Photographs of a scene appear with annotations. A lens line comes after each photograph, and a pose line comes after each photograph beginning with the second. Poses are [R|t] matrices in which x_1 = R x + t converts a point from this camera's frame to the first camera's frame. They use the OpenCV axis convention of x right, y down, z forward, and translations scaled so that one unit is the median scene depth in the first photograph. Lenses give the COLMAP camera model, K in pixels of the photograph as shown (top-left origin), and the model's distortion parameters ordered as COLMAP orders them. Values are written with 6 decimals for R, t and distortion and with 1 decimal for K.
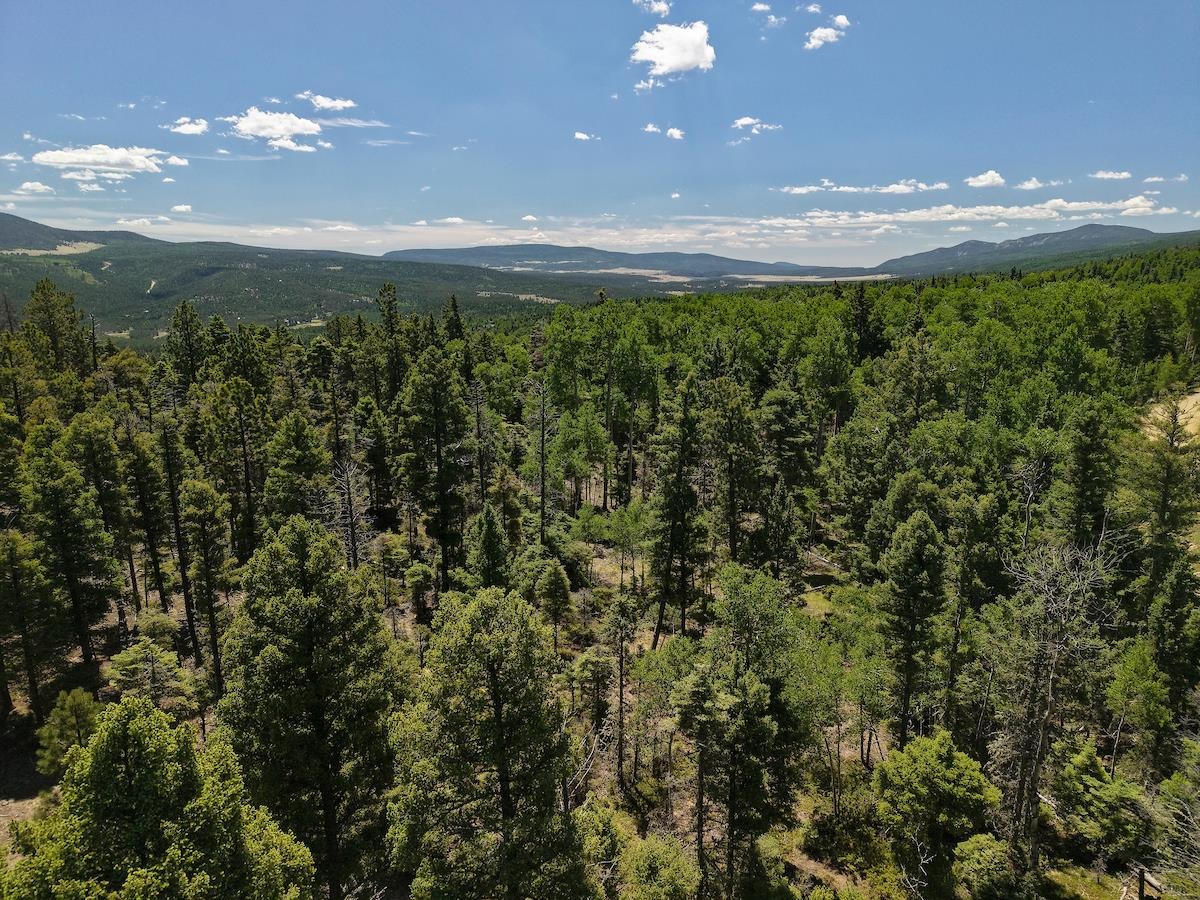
lens RADIAL K [[801.7, 0, 600.0], [0, 801.7, 450.0], [0, 0, 1]] dist [0.042330, -0.071786]
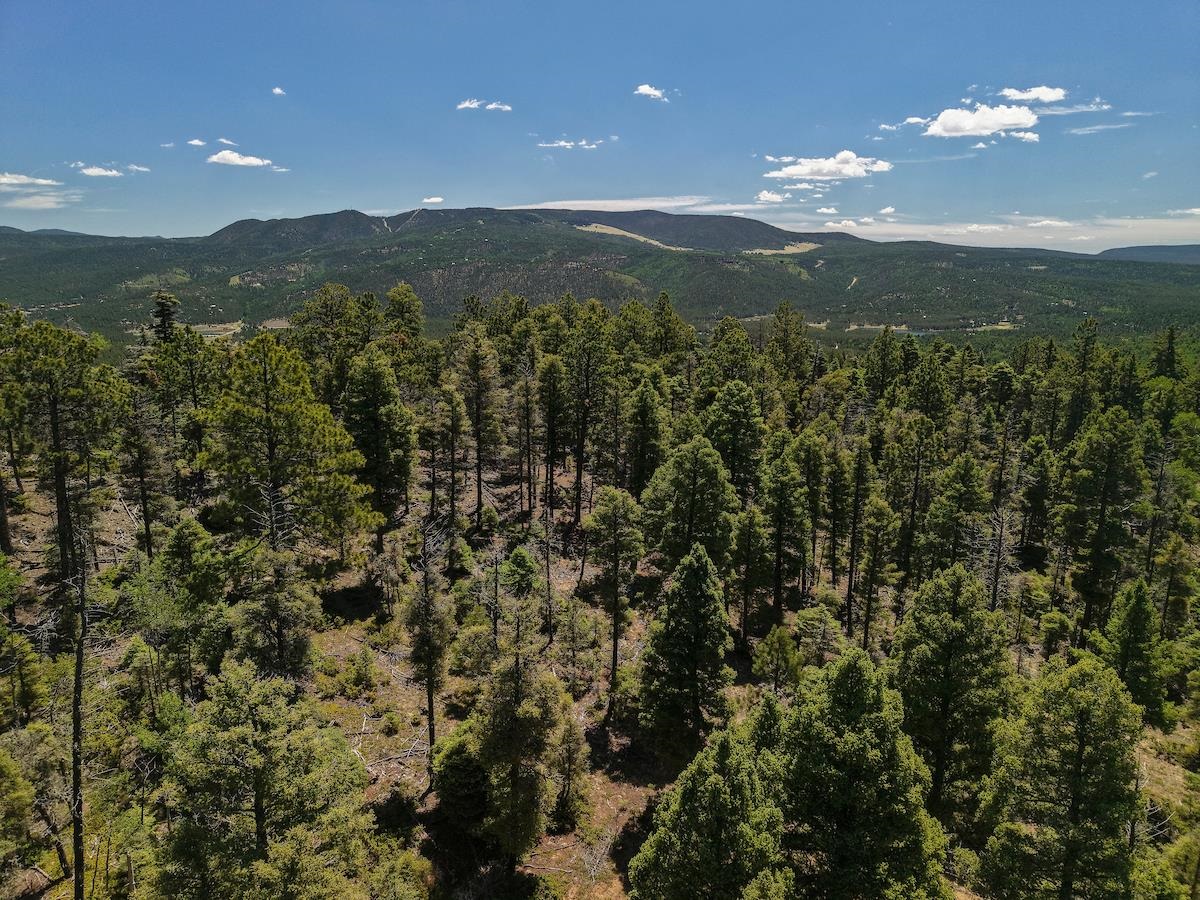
lens RADIAL K [[810.2, 0, 600.0], [0, 810.2, 450.0], [0, 0, 1]] dist [0.017178, -0.002637]
pose [[0.701340, 0.174291, -0.691191, 0.062668], [-0.171426, 0.982430, 0.073787, -0.050244], [0.691907, 0.066739, 0.718895, -0.218211]]
